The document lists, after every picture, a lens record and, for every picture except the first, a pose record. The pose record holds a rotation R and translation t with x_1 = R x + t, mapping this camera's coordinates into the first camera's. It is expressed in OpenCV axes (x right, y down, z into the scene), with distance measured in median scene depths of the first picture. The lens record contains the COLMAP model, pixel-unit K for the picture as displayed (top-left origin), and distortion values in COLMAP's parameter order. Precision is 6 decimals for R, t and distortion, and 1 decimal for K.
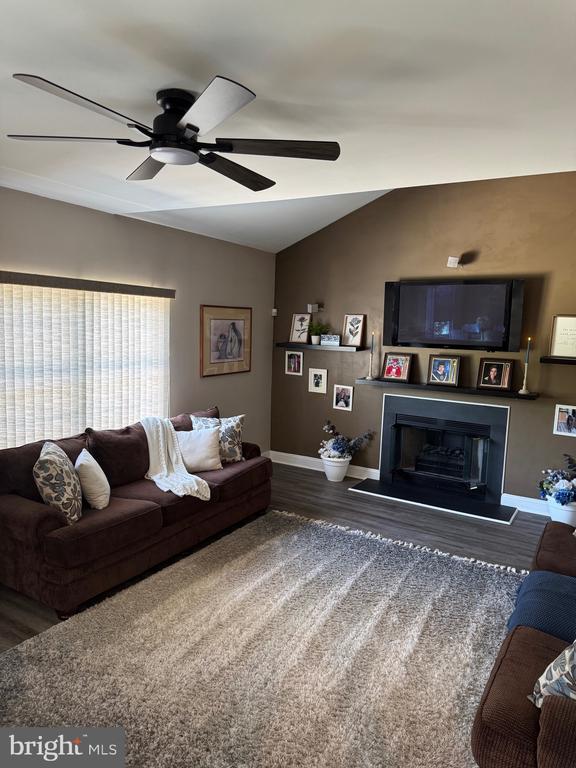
lens RADIAL K [[541.5, 0, 288.1], [0, 541.5, 381.8], [0, 0, 1]] dist [0.069437, -0.052921]
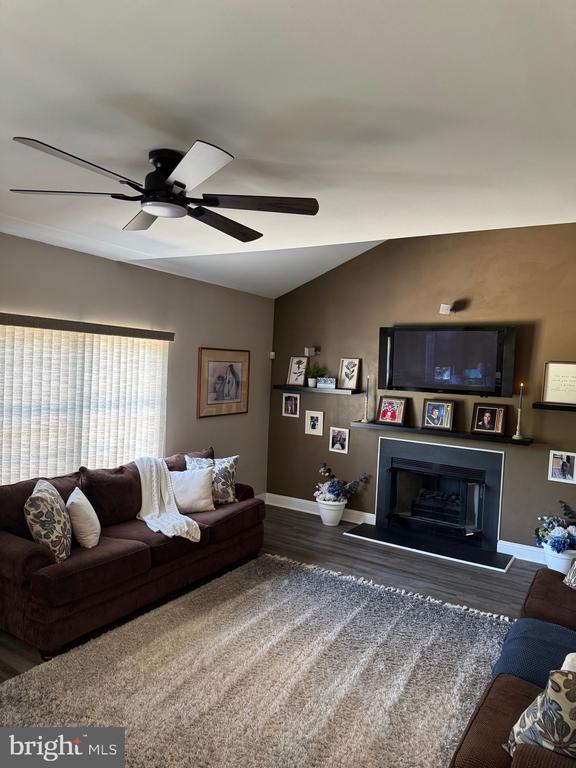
lens RADIAL K [[541.5, 0, 284.4], [0, 541.5, 384.8], [0, 0, 1]] dist [0.069437, -0.052921]
pose [[0.999776, 0.011909, -0.017469, 0.024129], [-0.013160, 0.997222, -0.073315, 0.002306], [0.016547, 0.073528, 0.997156, -0.017370]]
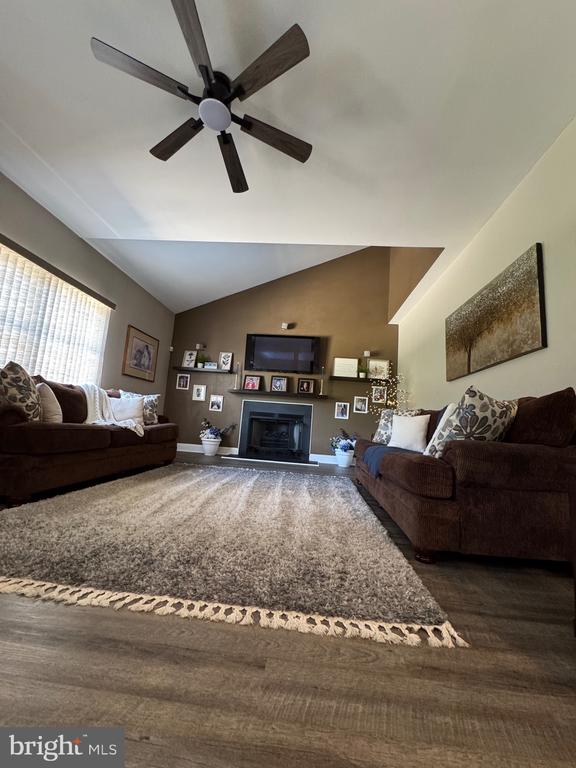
lens RADIAL K [[308.9, 0, 289.5], [0, 308.9, 380.8], [0, 0, 1]] dist [-0.008321, 0.000458]
pose [[0.894252, 0.088449, 0.438737, -0.158384], [0.010762, 0.975745, -0.218646, 0.240762], [-0.447434, 0.200247, 0.871610, 0.148164]]
